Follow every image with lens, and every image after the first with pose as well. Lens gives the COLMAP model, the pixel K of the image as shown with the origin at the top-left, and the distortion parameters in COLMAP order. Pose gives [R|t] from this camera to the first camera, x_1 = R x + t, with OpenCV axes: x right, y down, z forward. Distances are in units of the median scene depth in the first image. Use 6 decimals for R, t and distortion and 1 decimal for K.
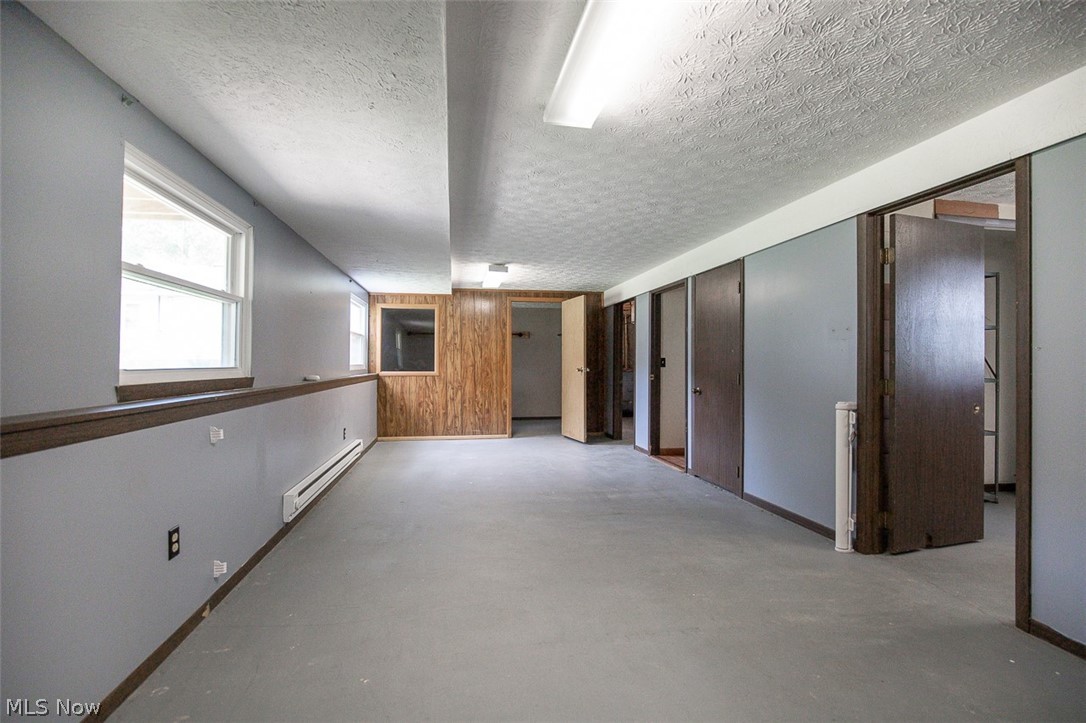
lens RADIAL K [[498.4, 0, 542.4], [0, 498.4, 360.9], [0, 0, 1]] dist [-0.012934, 0.000470]
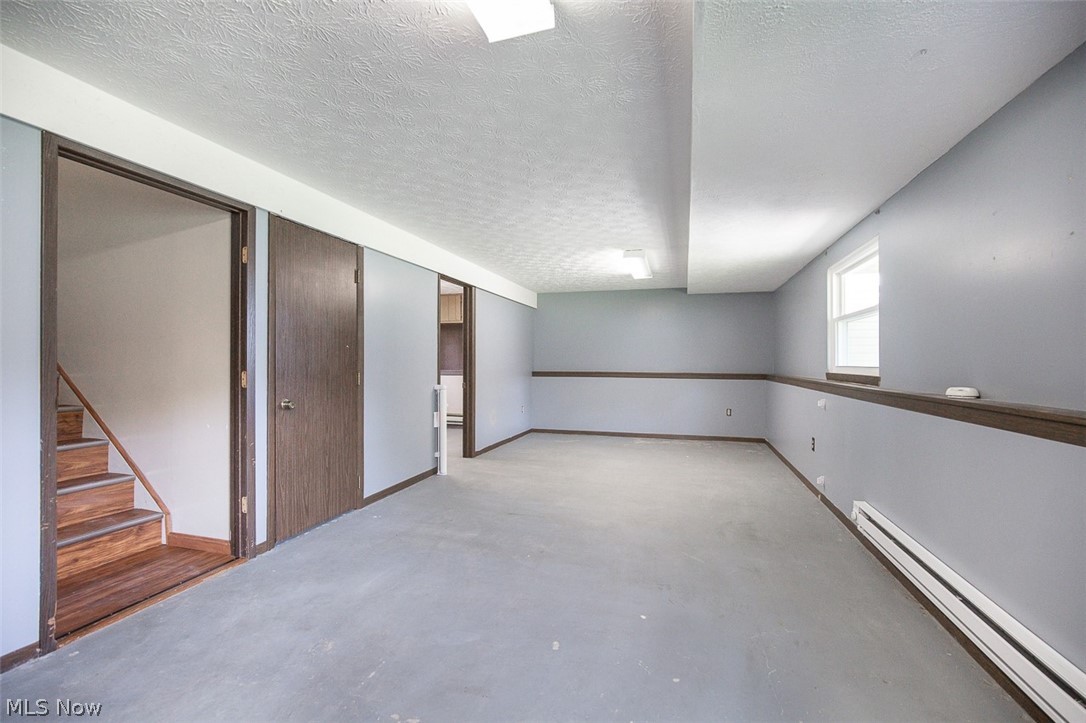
lens RADIAL K [[498.4, 0, 539.5], [0, 498.4, 359.9], [0, 0, 1]] dist [-0.012934, 0.000470]
pose [[-0.892390, -0.006024, 0.451224, -0.308098], [-0.008037, 0.999964, -0.002545, 0.003048], [-0.451192, -0.005898, -0.892407, 1.684443]]
